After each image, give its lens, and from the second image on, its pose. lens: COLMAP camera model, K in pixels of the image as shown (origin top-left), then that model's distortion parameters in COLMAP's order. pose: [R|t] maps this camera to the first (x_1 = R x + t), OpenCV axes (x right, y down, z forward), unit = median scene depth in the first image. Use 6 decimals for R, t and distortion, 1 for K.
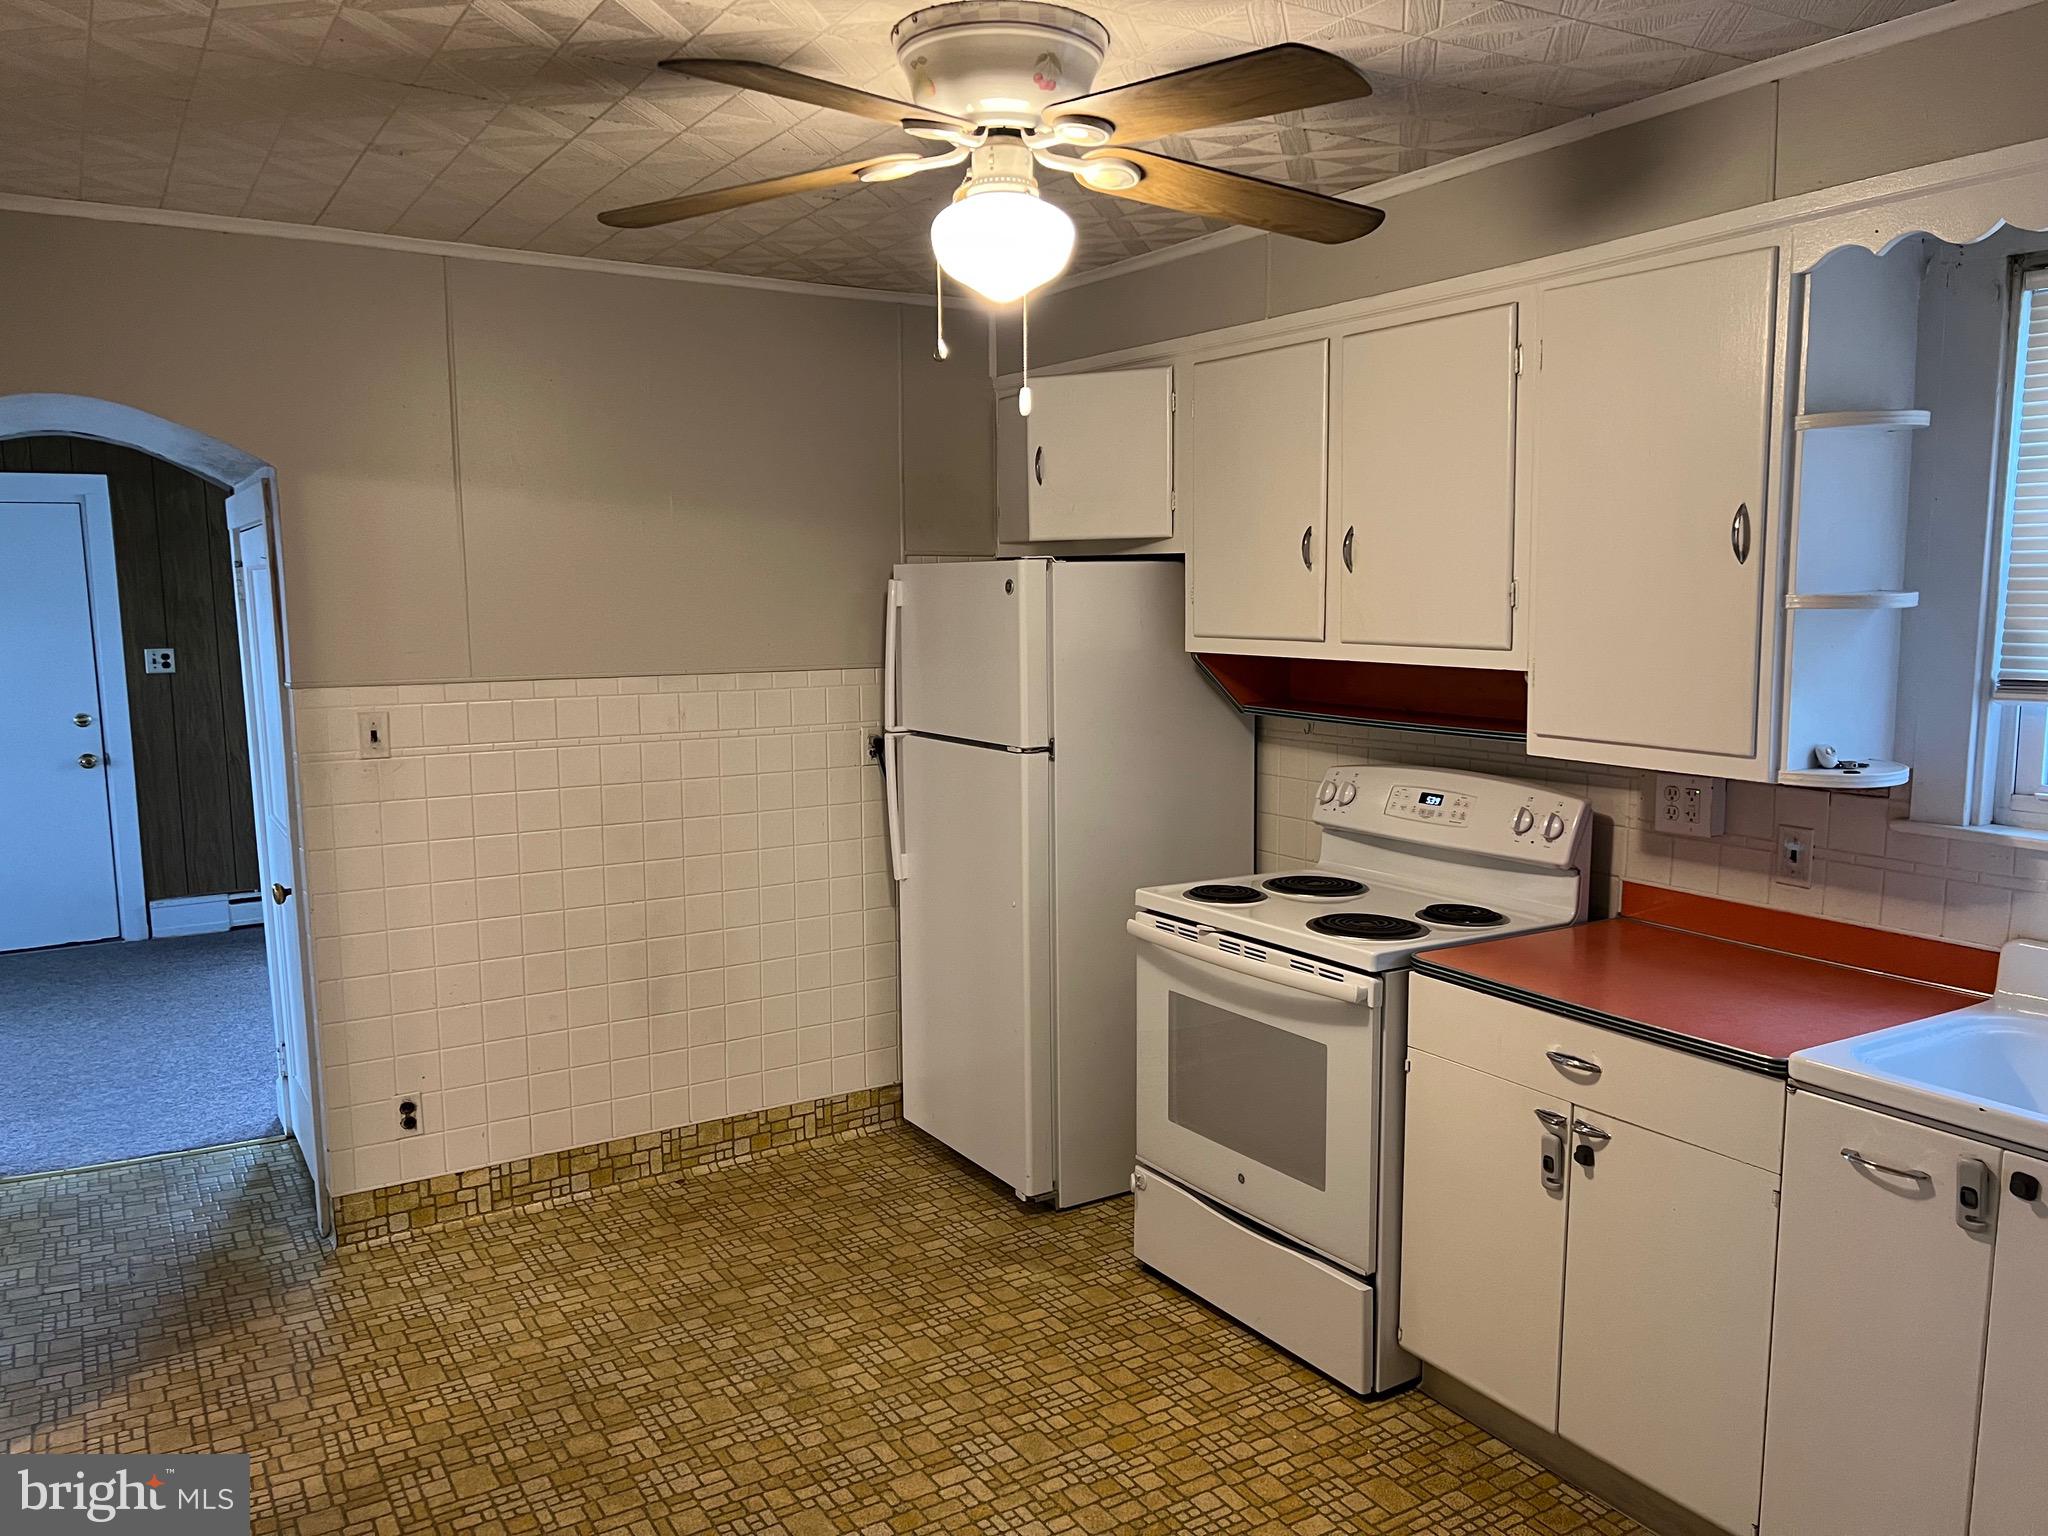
lens RADIAL K [[1517.0, 0, 1028.8], [0, 1517.0, 777.4], [0, 0, 1]] dist [0.060074, -0.076460]
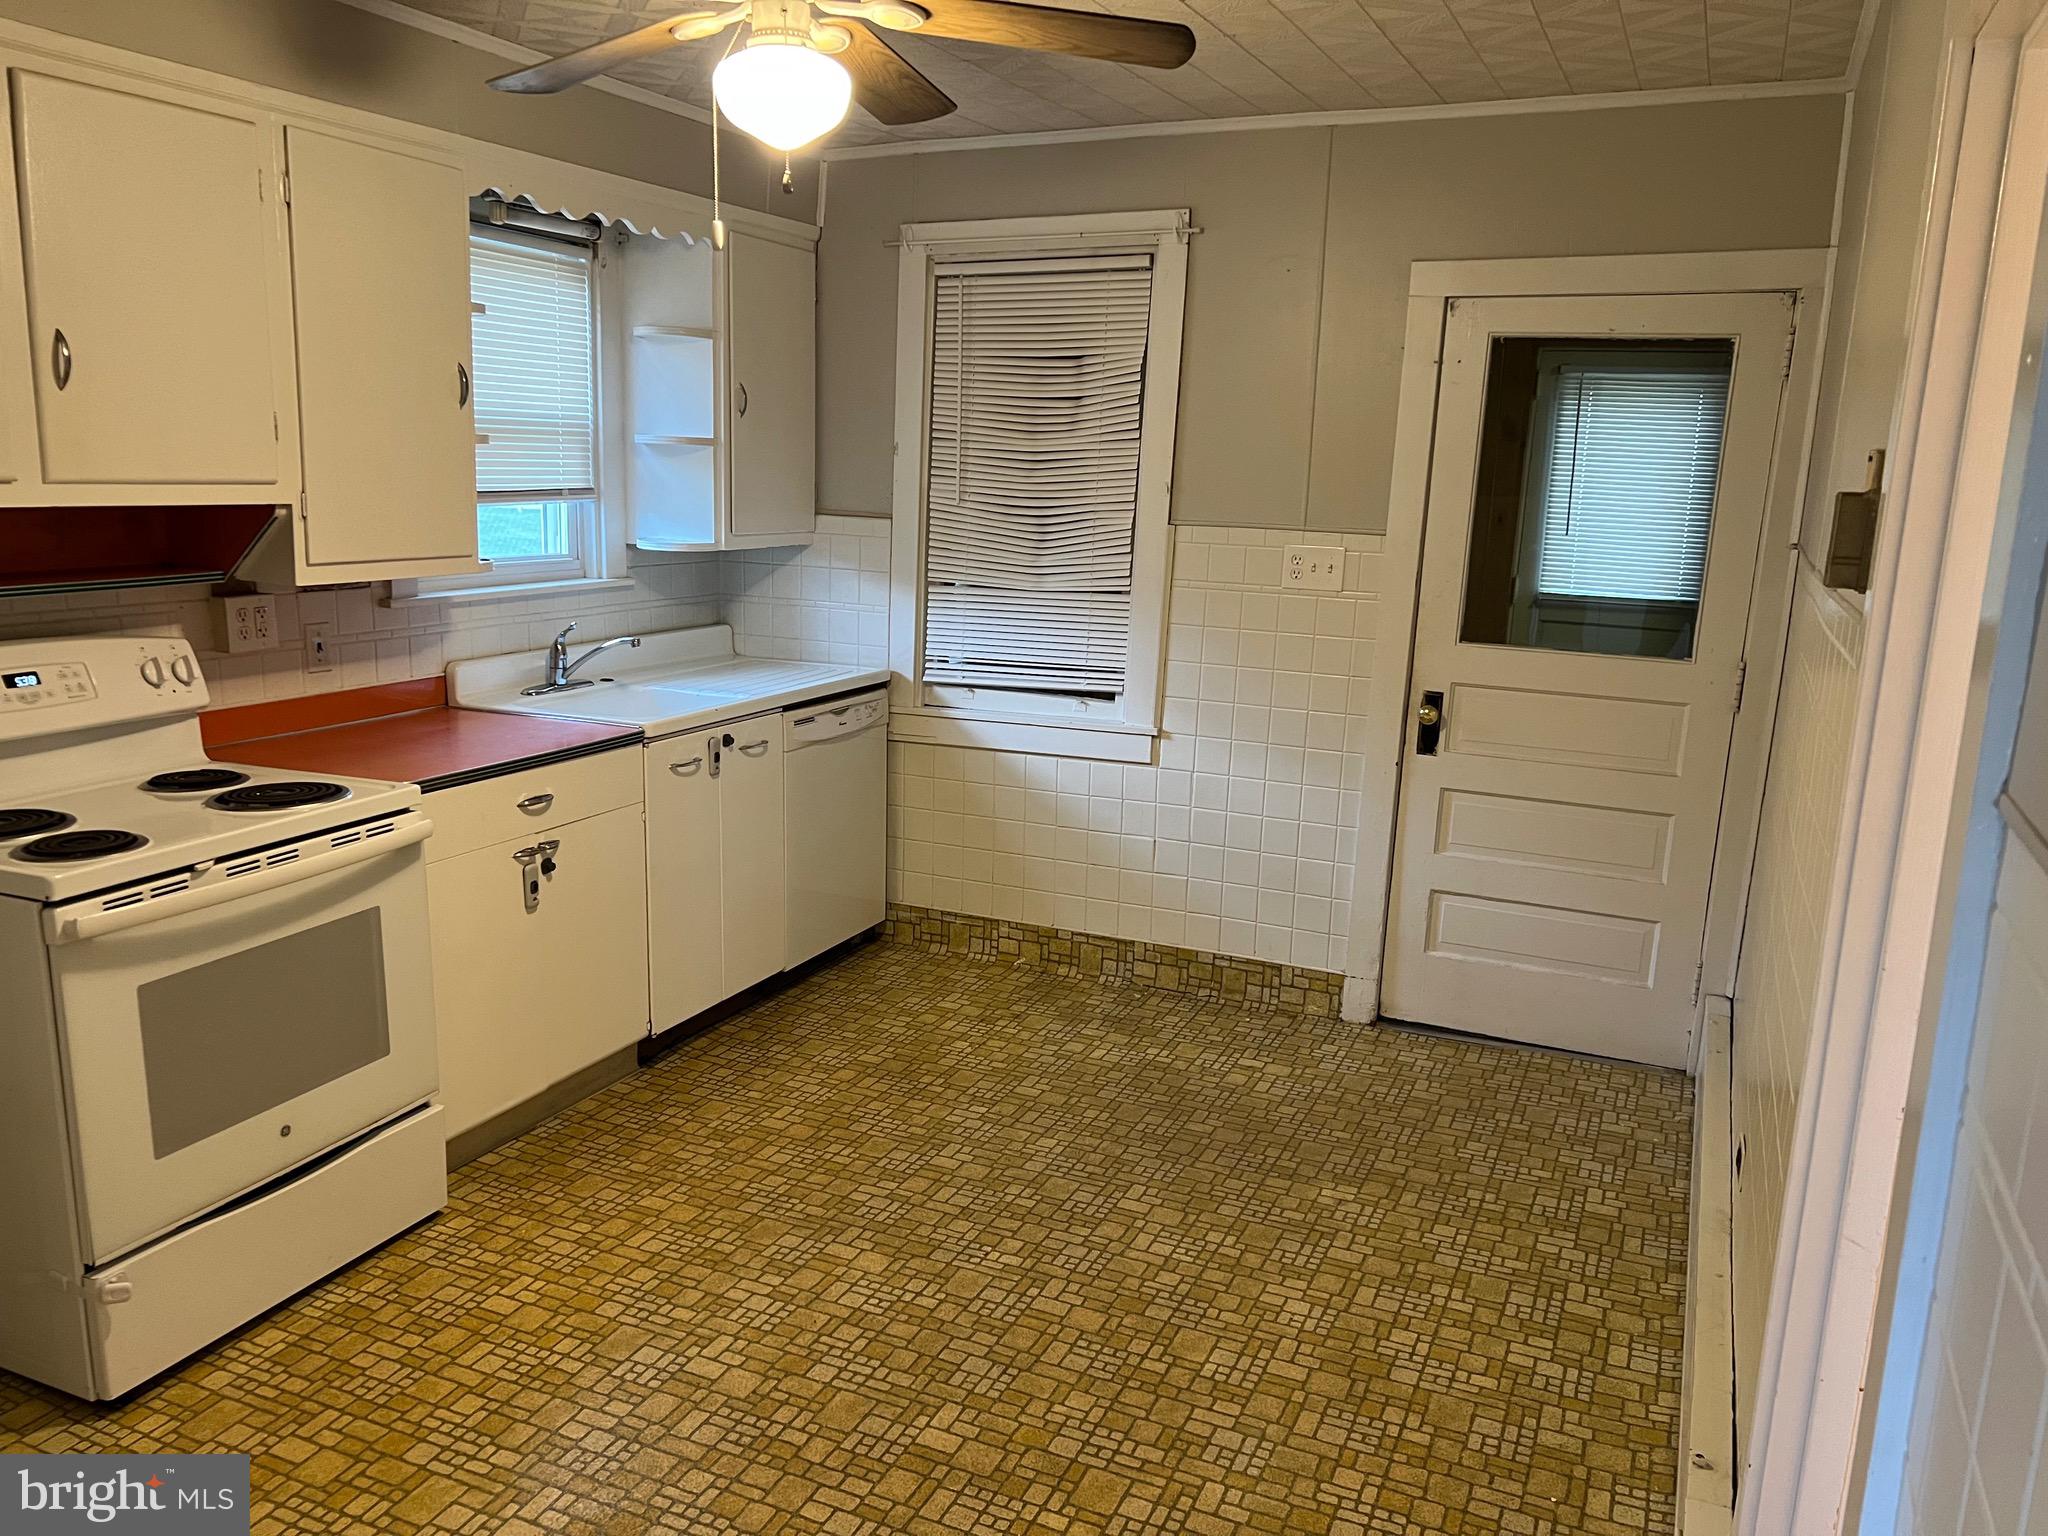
lens RADIAL K [[1517.0, 0, 1020.5], [0, 1517.0, 775.2], [0, 0, 1]] dist [0.060074, -0.076460]
pose [[-0.548616, -0.180300, 0.816402, -0.622249], [0.083718, 0.959716, 0.268209, -0.099341], [-0.831872, 0.215492, -0.511422, 0.889331]]
